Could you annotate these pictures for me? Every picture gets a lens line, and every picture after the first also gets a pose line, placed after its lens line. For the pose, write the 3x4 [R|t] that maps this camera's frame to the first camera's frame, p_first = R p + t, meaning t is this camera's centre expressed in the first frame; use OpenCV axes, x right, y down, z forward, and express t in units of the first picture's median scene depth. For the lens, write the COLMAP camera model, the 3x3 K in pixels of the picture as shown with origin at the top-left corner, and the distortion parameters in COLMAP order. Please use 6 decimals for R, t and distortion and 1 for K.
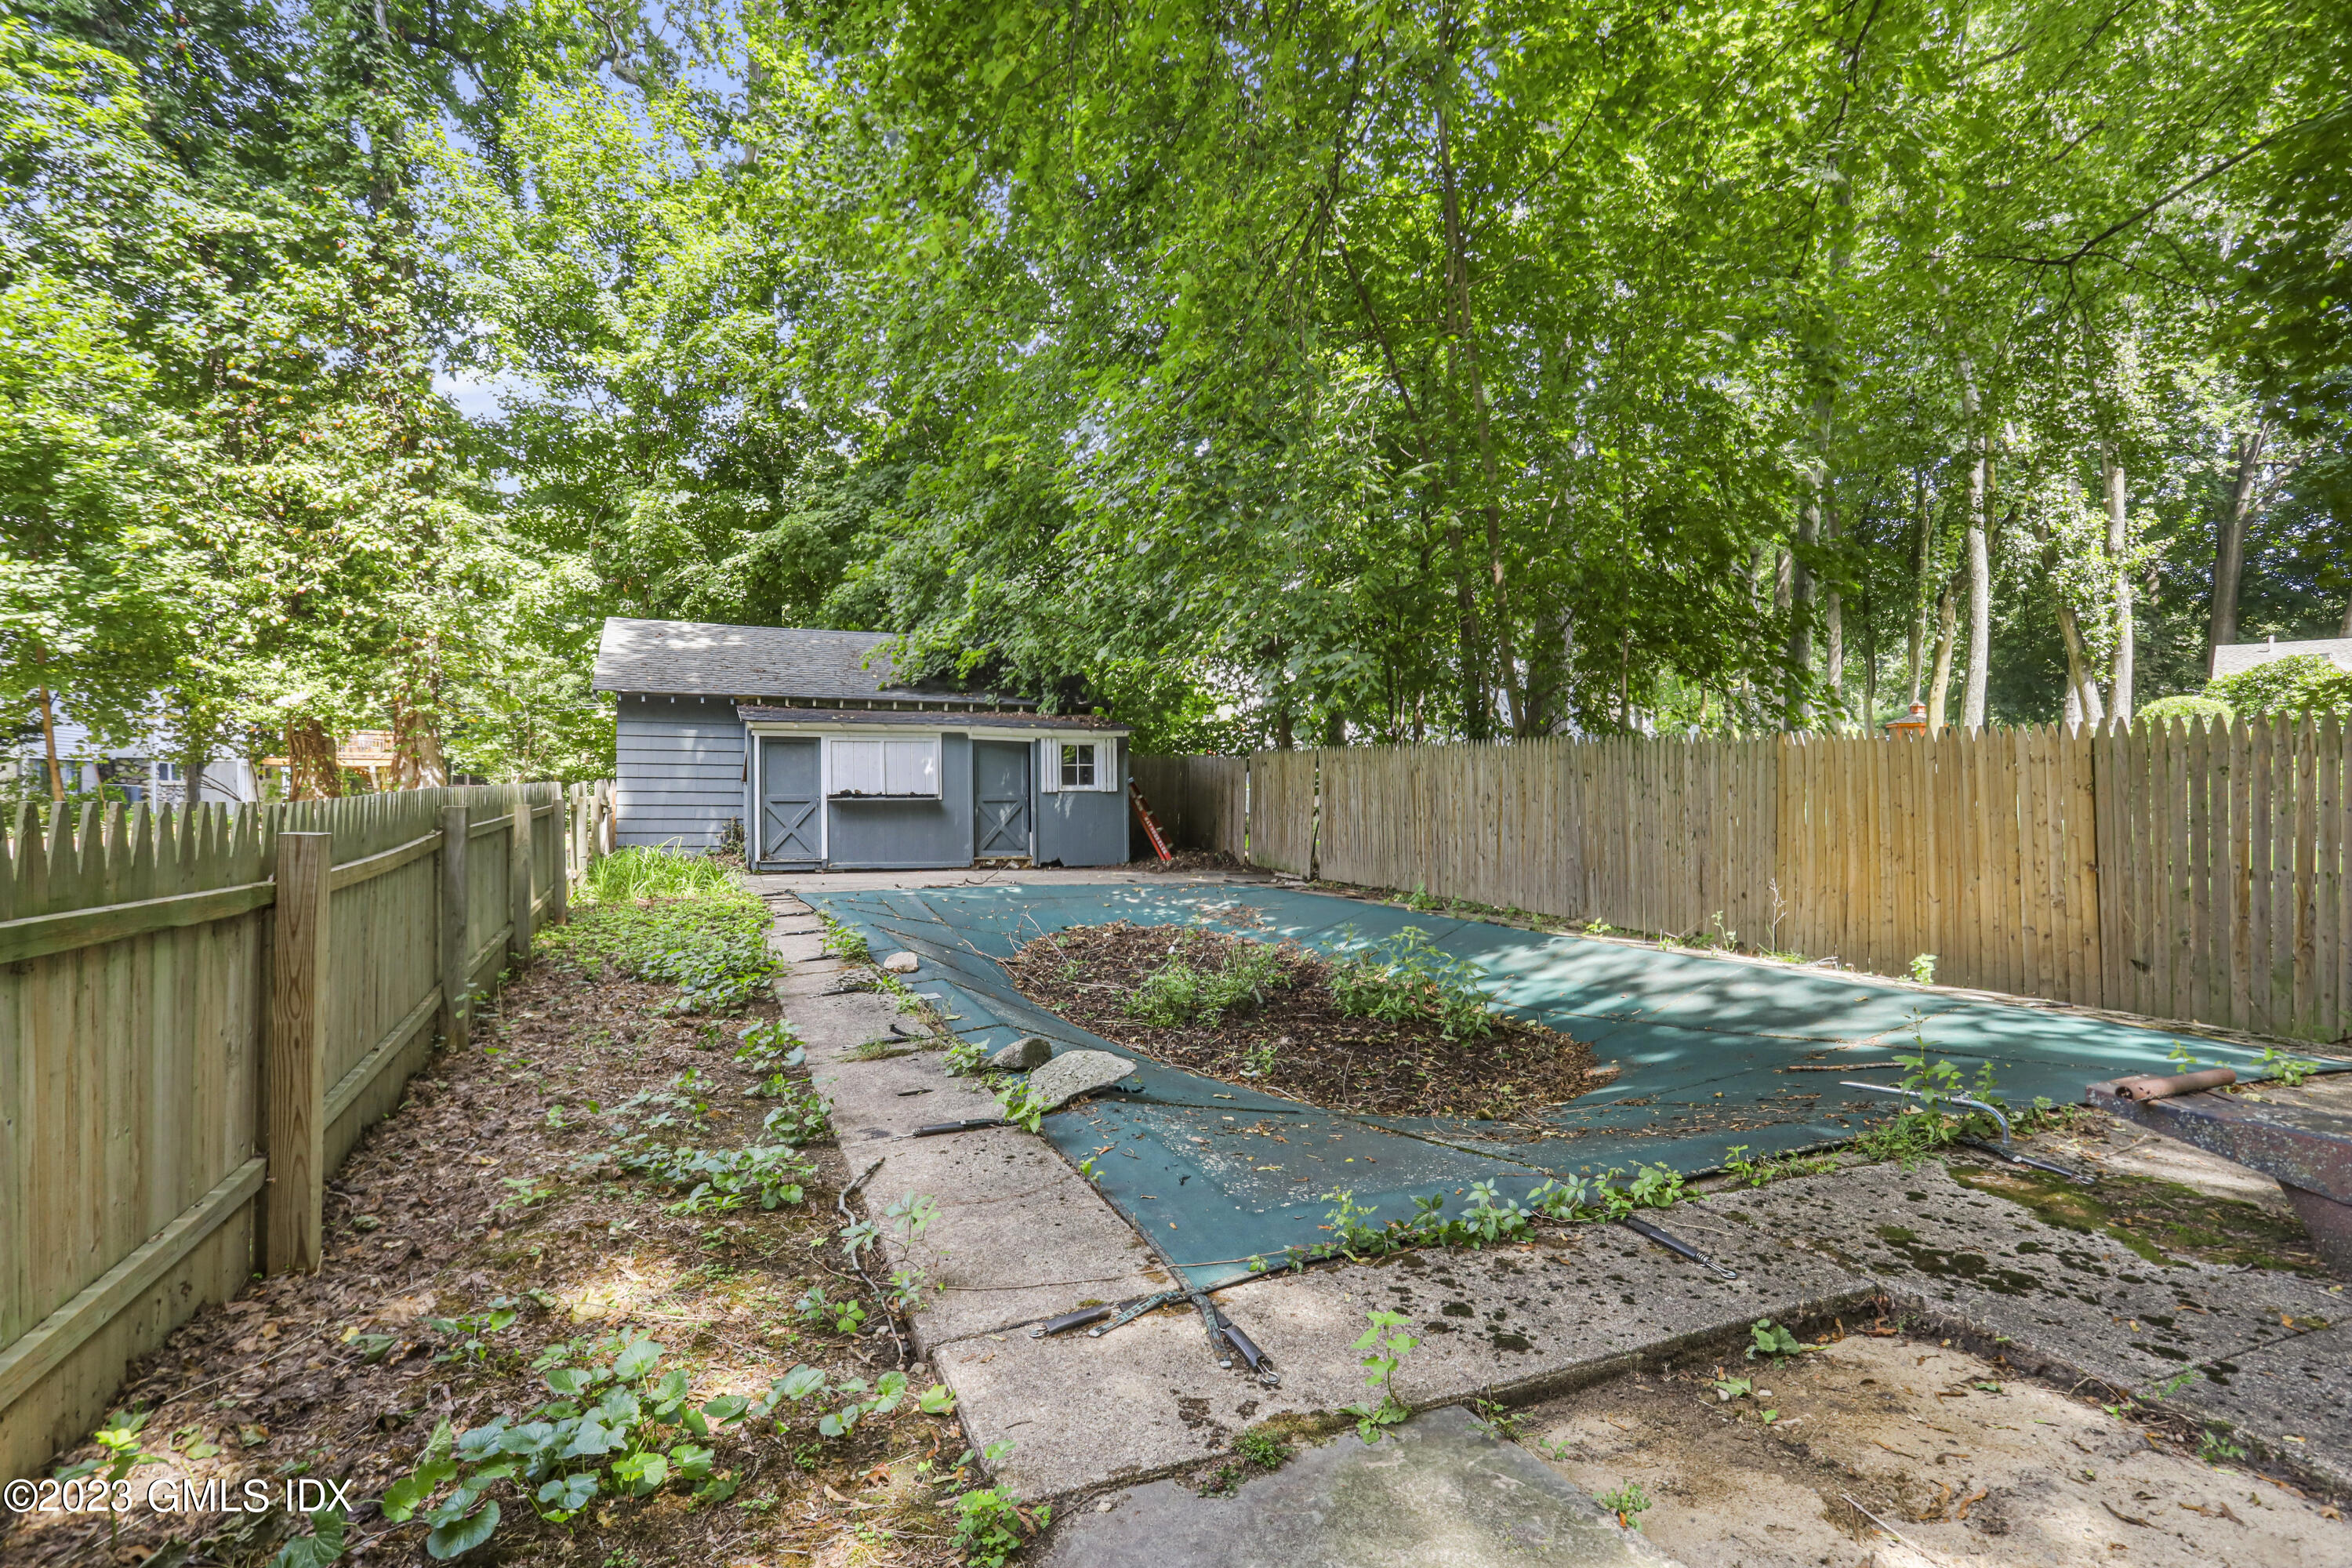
lens RADIAL K [[1186.1, 0, 1181.1], [0, 1186.1, 752.2], [0, 0, 1]] dist [-0.080185, 0.046419]
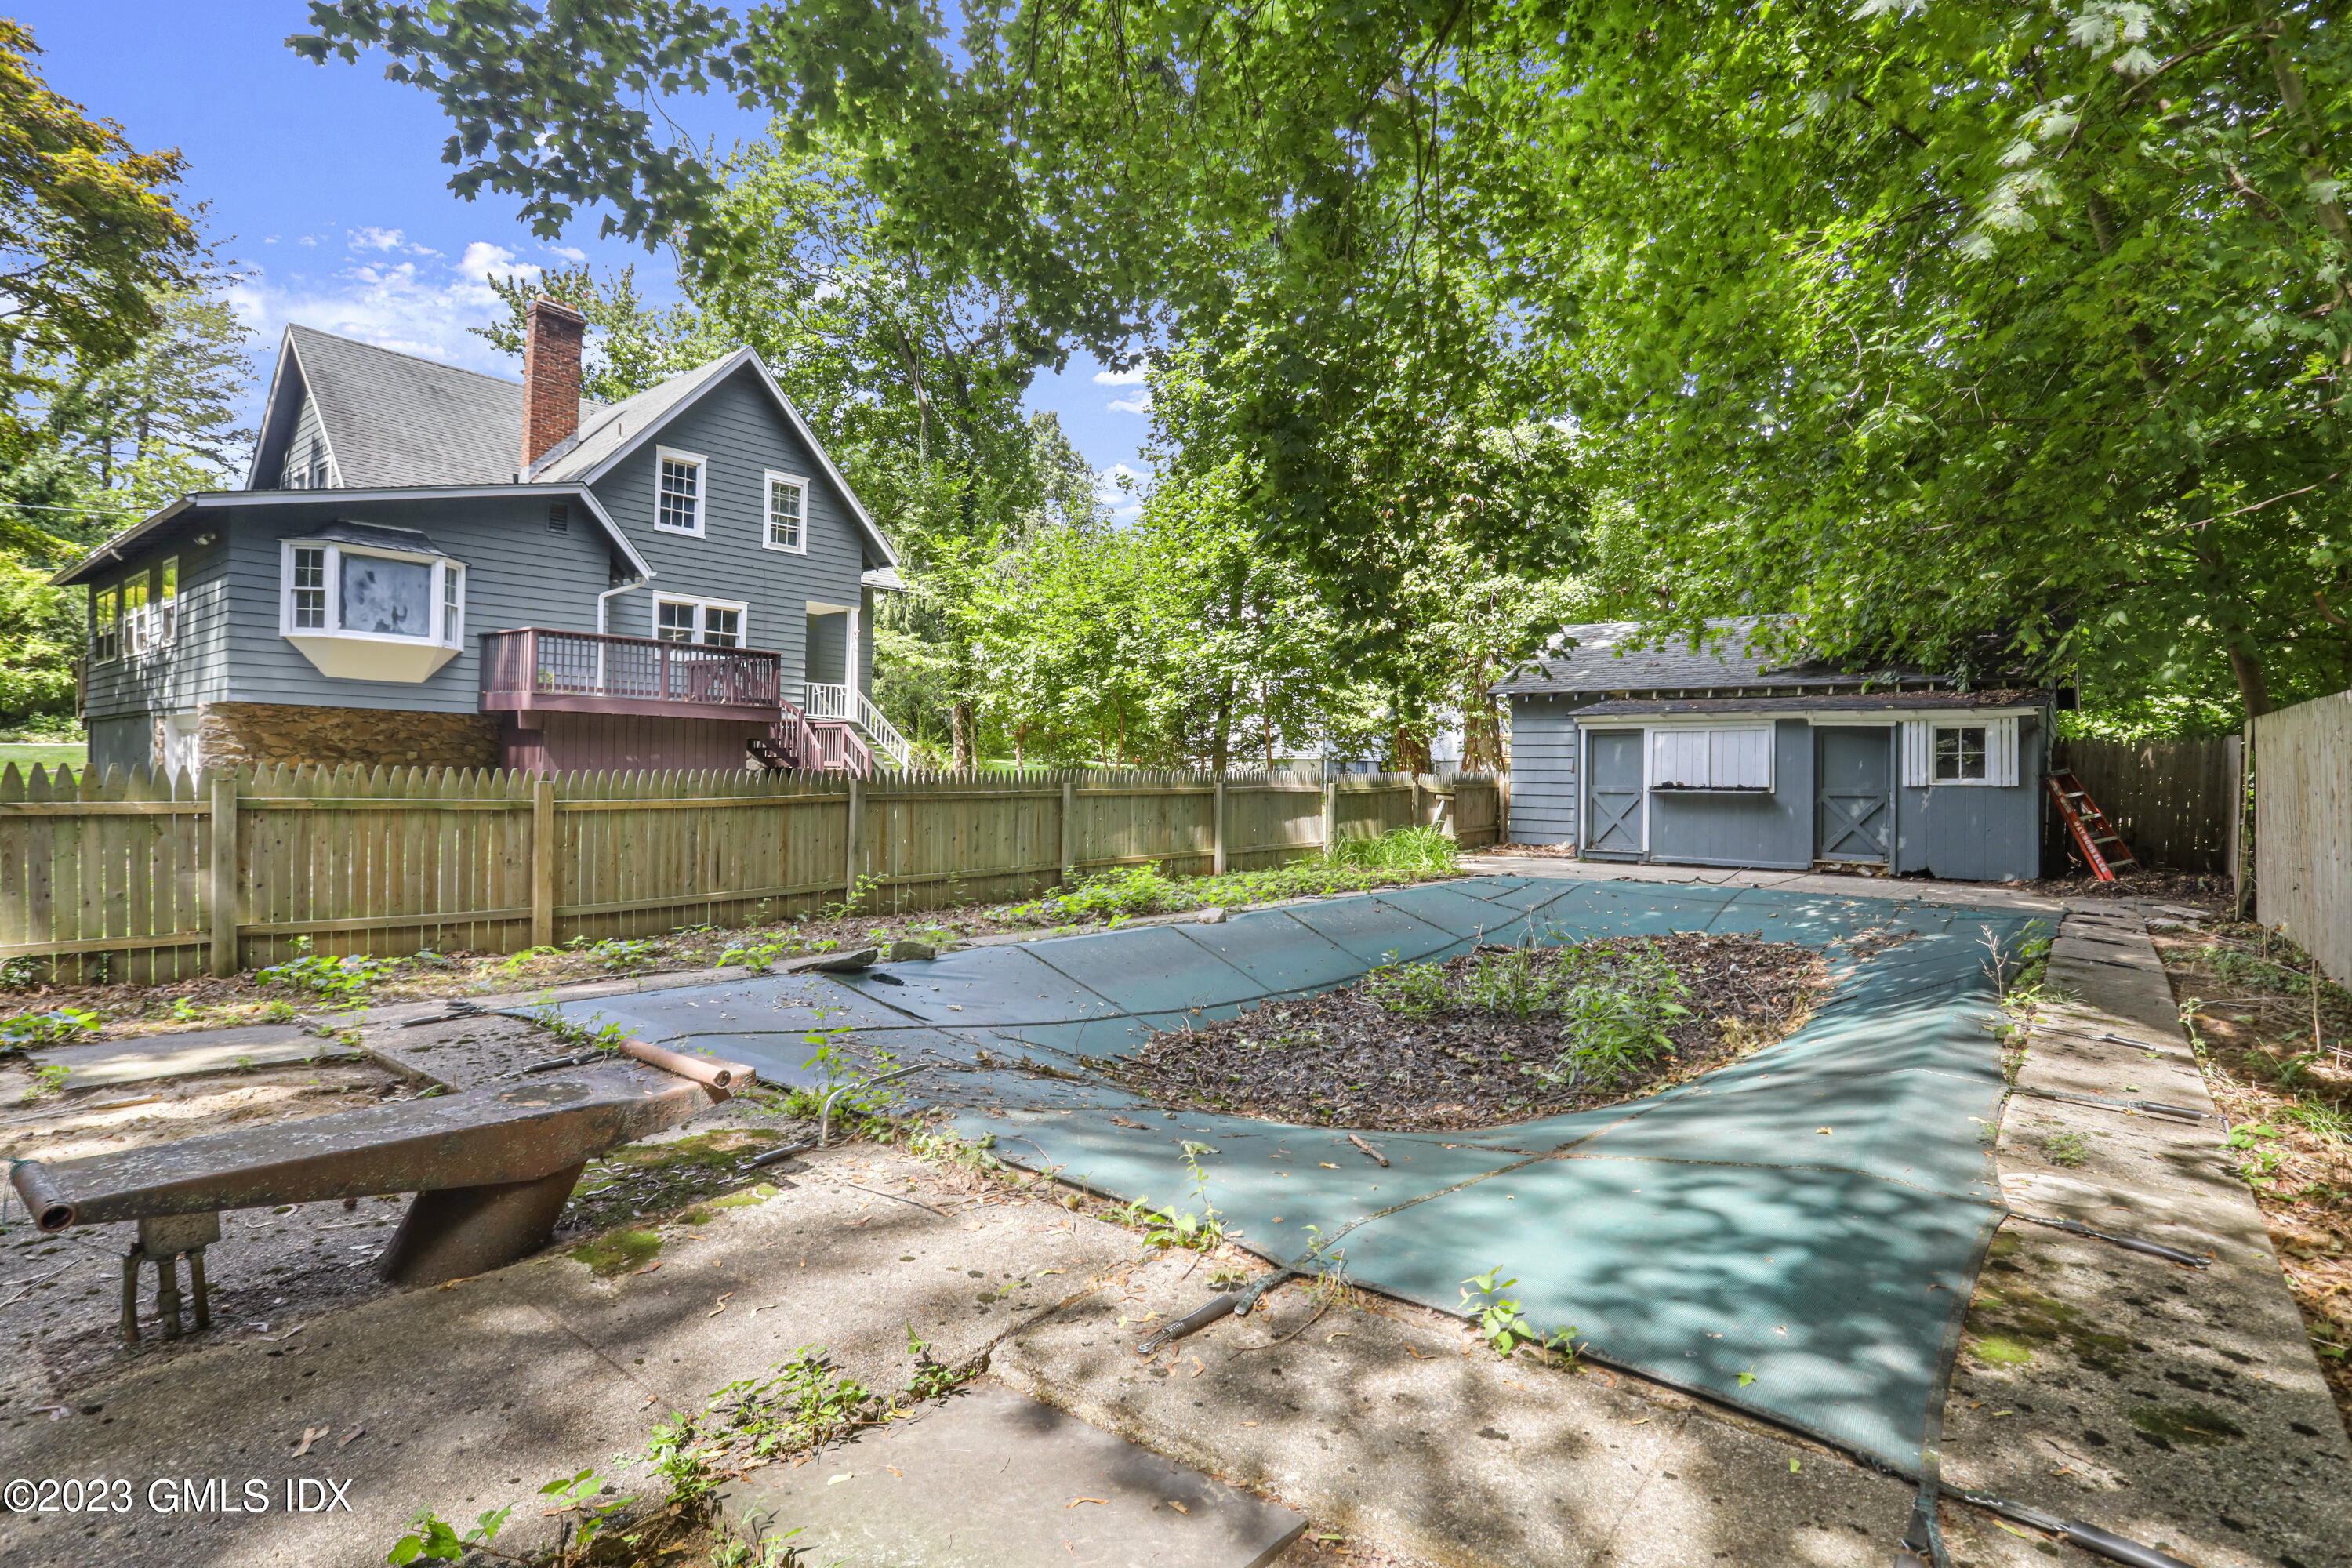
lens RADIAL K [[1186.1, 0, 1181.1], [0, 1186.1, 752.2], [0, 0, 1]] dist [-0.080185, 0.046419]
pose [[0.476073, -0.014658, -0.879283, 0.345367], [0.015690, 0.999843, -0.008172, 0.008190], [0.879266, -0.009906, 0.476229, 0.165210]]
